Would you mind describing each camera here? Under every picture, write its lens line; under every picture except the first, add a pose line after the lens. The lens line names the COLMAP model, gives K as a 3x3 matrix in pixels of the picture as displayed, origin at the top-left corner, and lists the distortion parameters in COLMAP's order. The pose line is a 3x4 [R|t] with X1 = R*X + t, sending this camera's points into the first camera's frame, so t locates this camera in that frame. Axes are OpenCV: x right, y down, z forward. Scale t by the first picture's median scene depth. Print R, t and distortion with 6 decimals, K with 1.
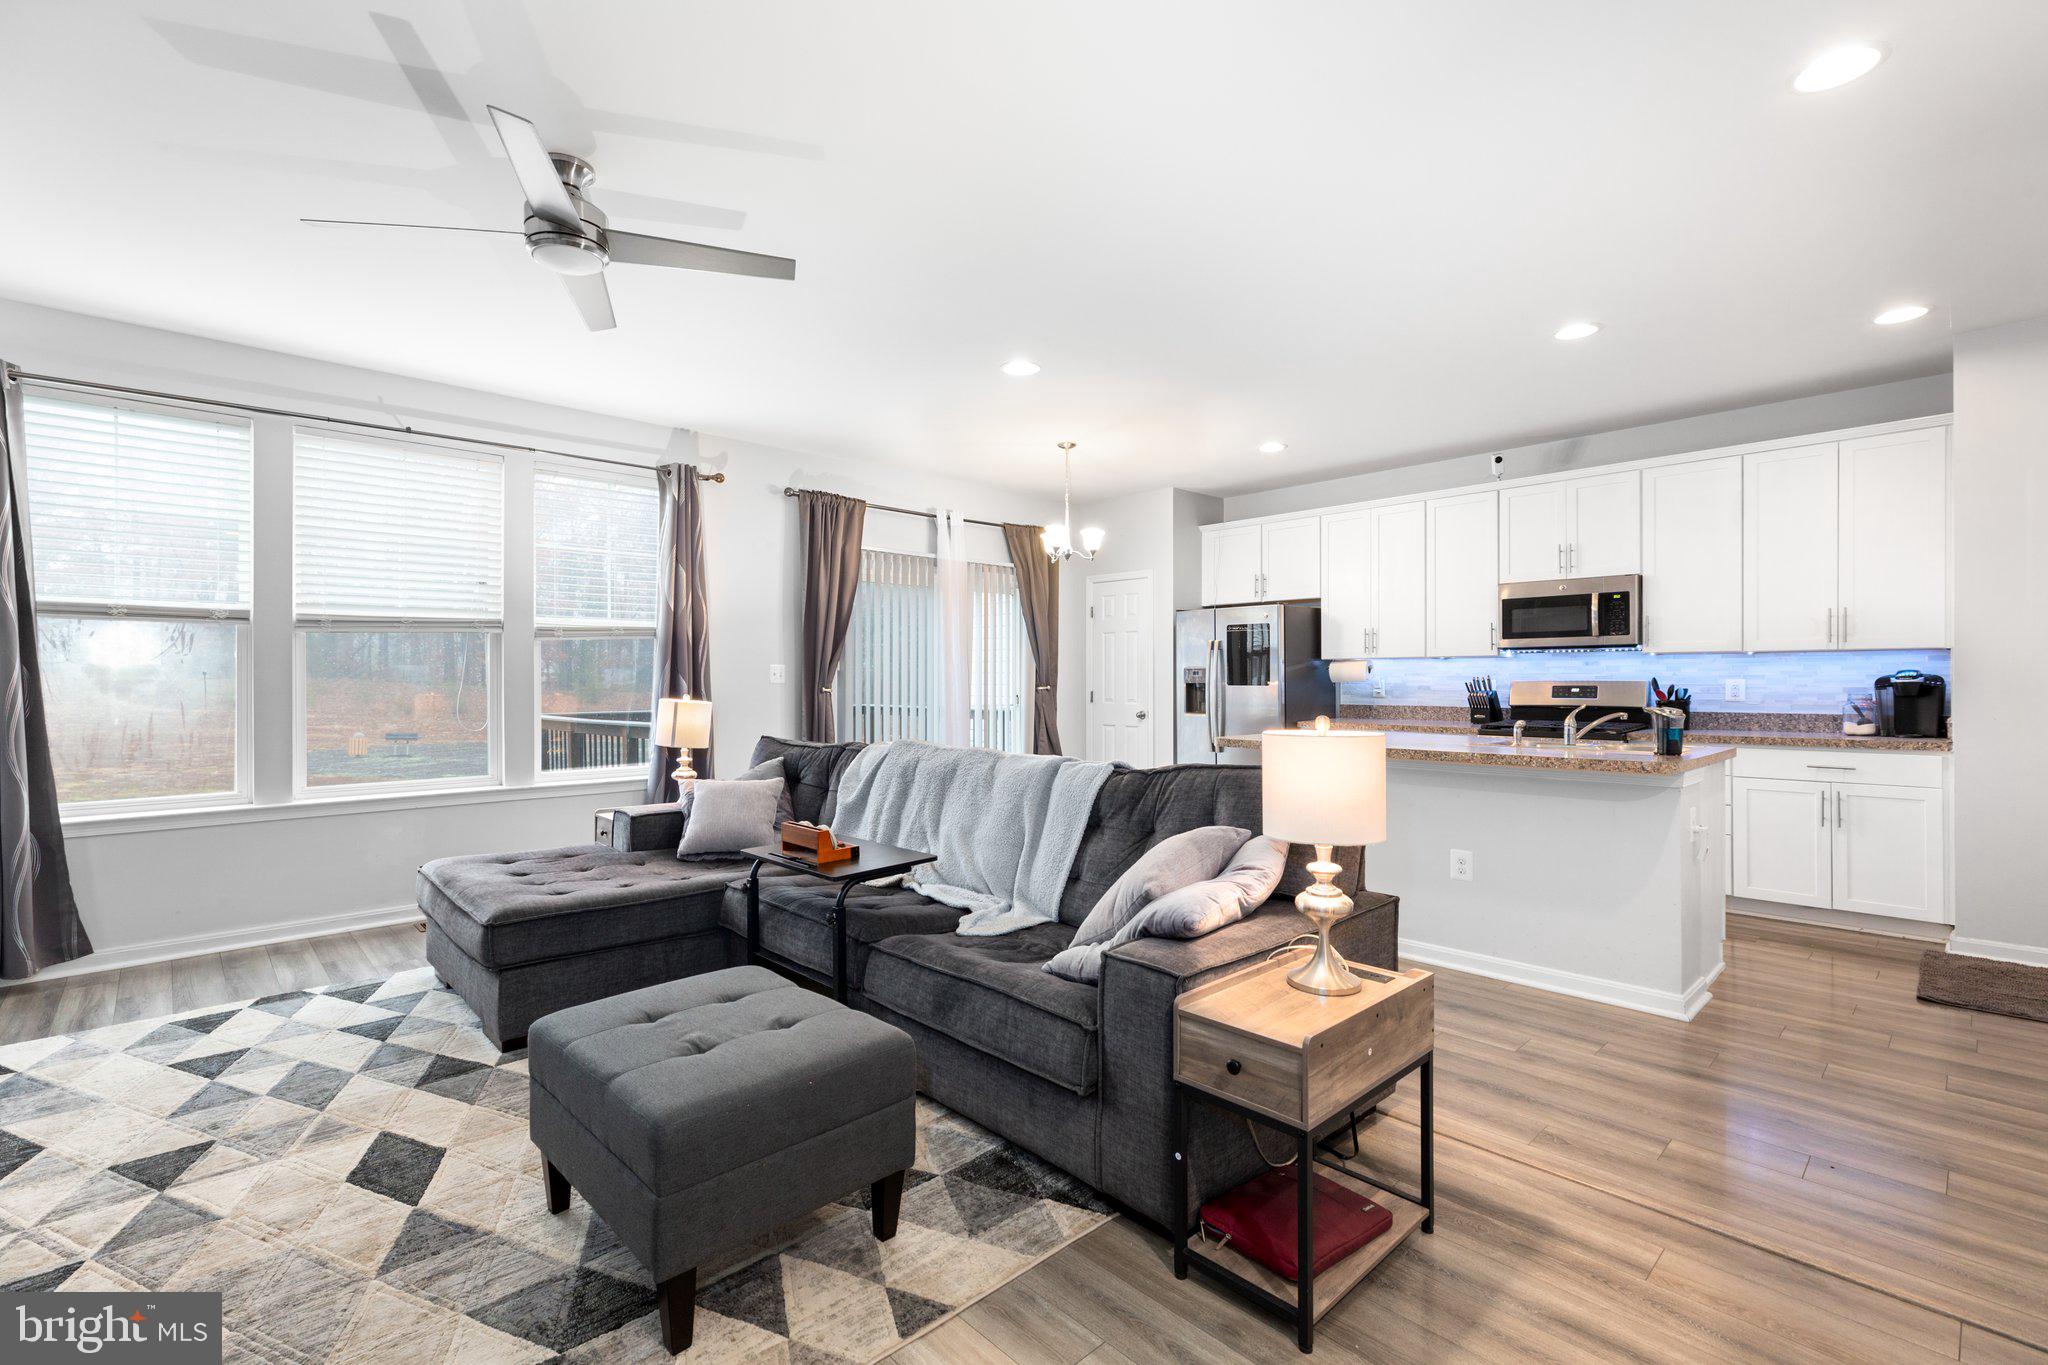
lens RADIAL K [[921.1, 0, 1003.1], [0, 921.1, 671.6], [0, 0, 1]] dist [0.004407, 0.000051]
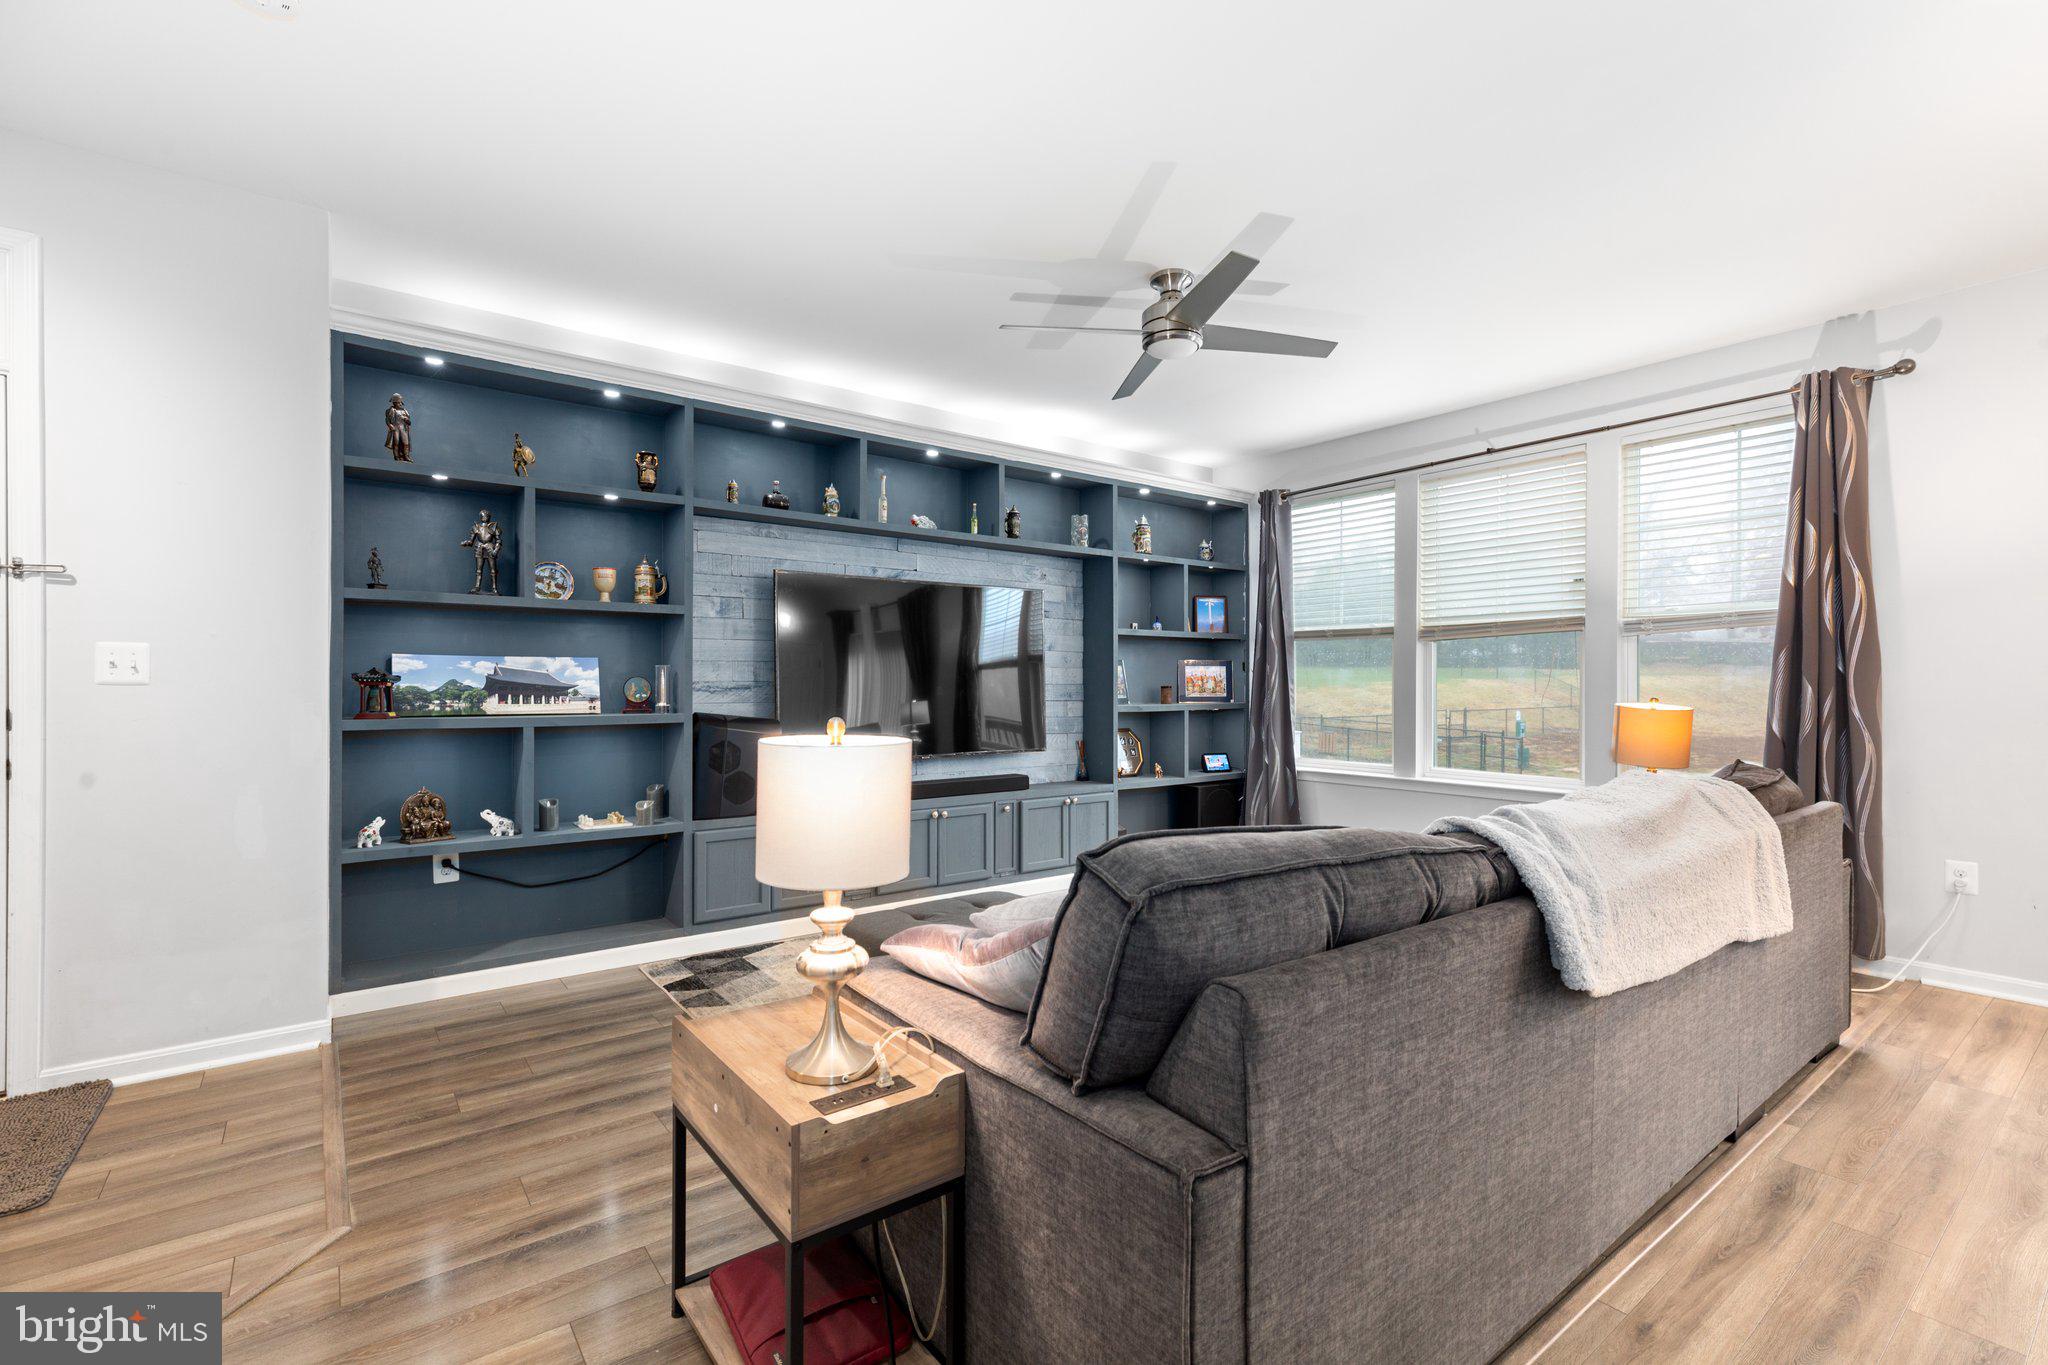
lens RADIAL K [[921.1, 0, 1018.3], [0, 921.1, 686.0], [0, 0, 1]] dist [0.004407, 0.000051]
pose [[-0.098487, 0.004201, -0.995129, 0.418142], [0.007544, 0.999966, 0.003475, 0.006569], [0.995110, -0.007165, -0.098515, 0.467196]]
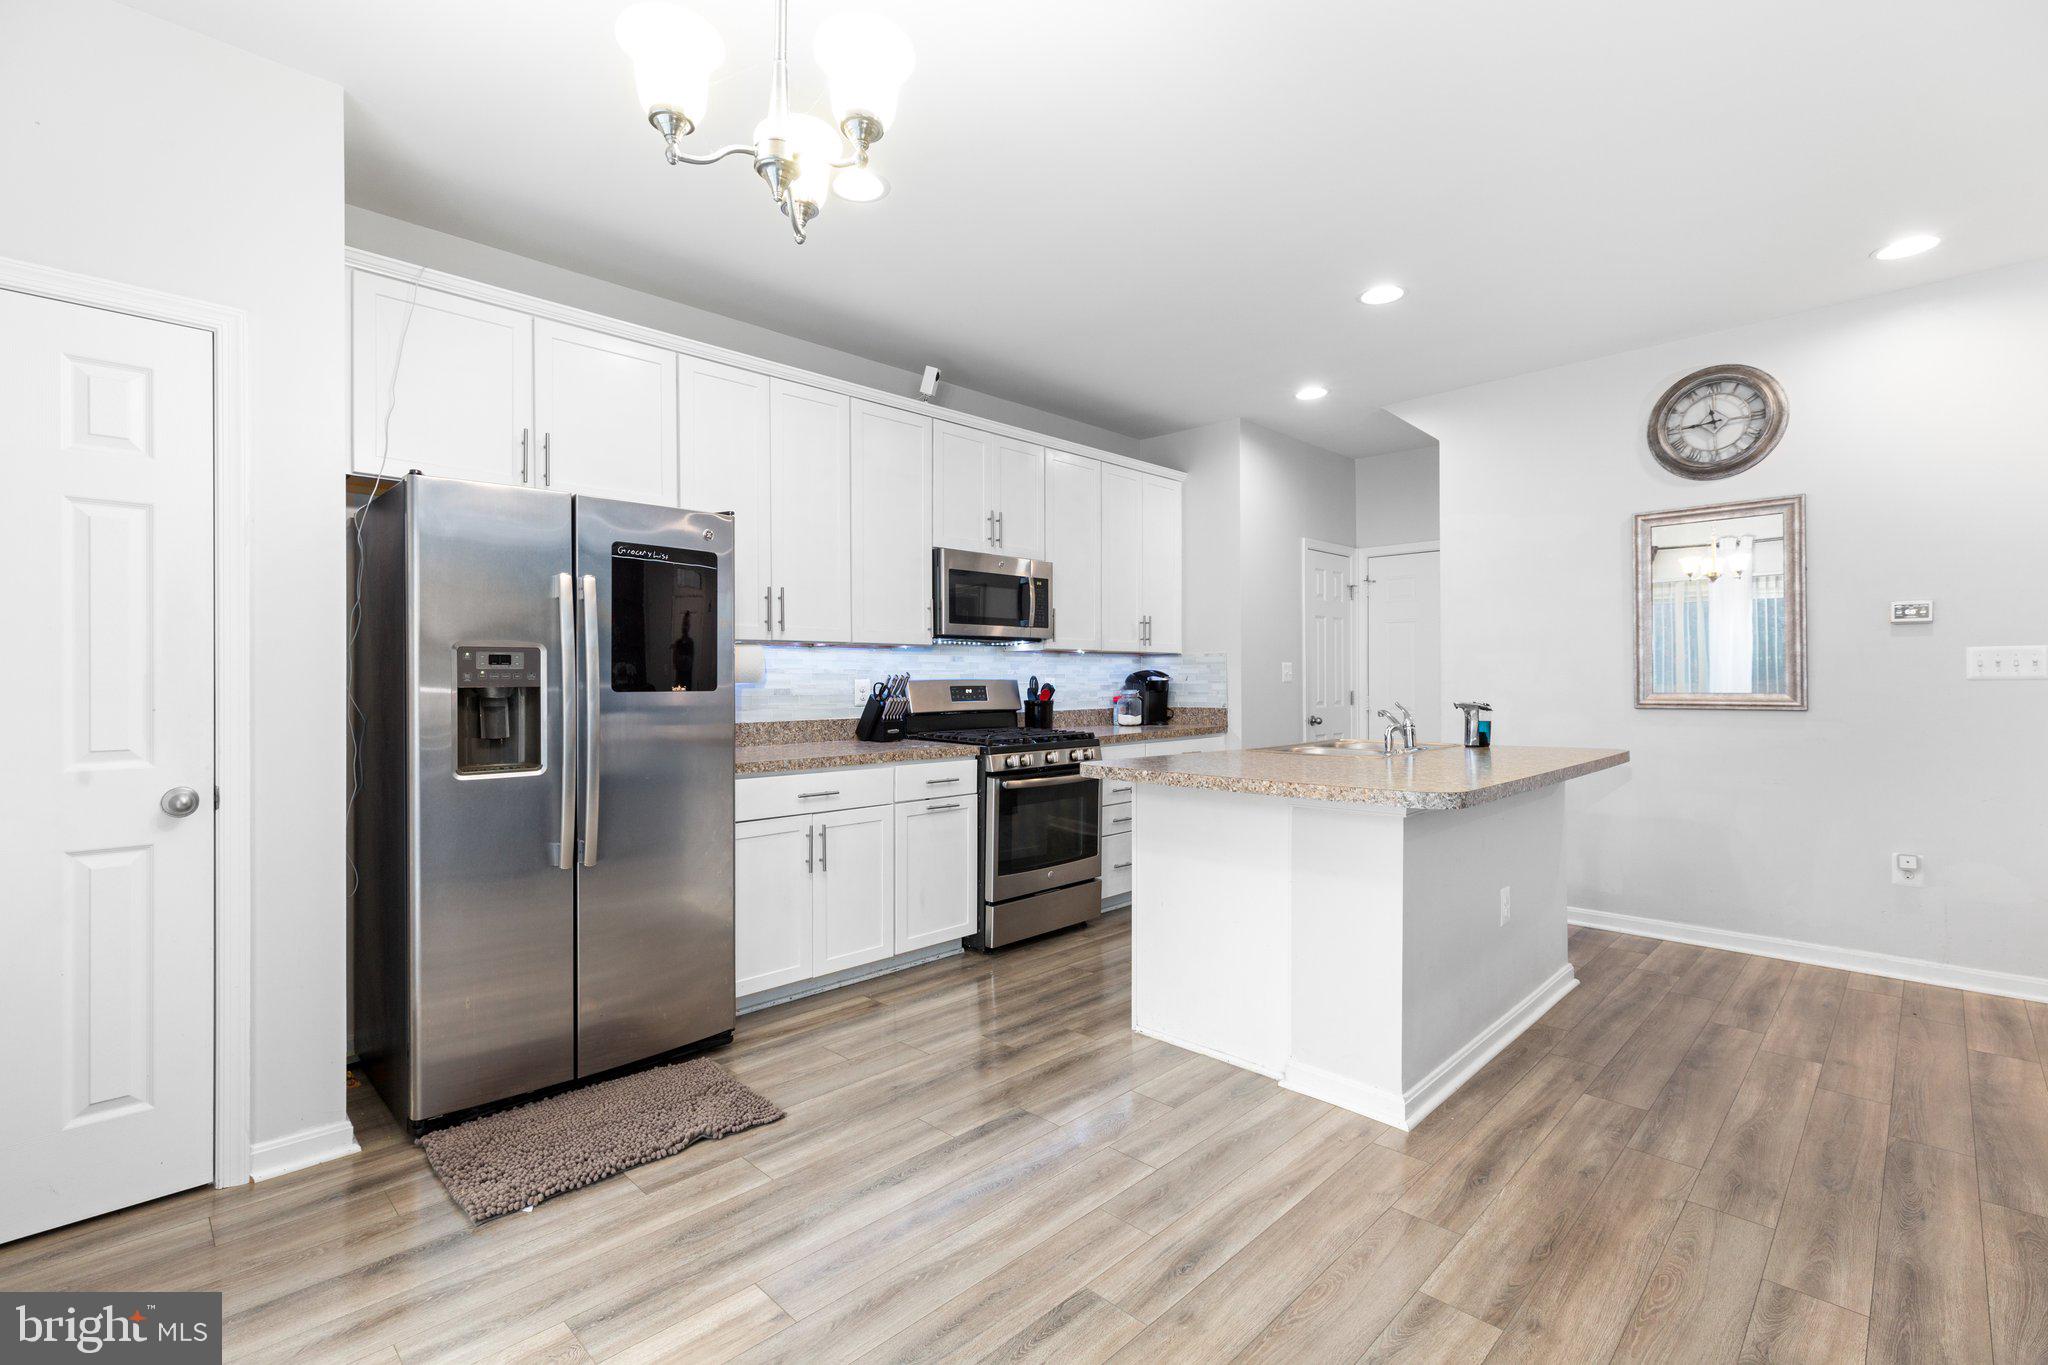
lens RADIAL K [[921.1, 0, 1018.7], [0, 921.1, 680.4], [0, 0, 1]] dist [0.004407, 0.000051]
pose [[-0.048602, -0.000032, 0.998818, -0.200984], [-0.005579, 0.999984, -0.000239, 0.010724], [-0.998803, -0.005584, -0.048601, 1.043315]]
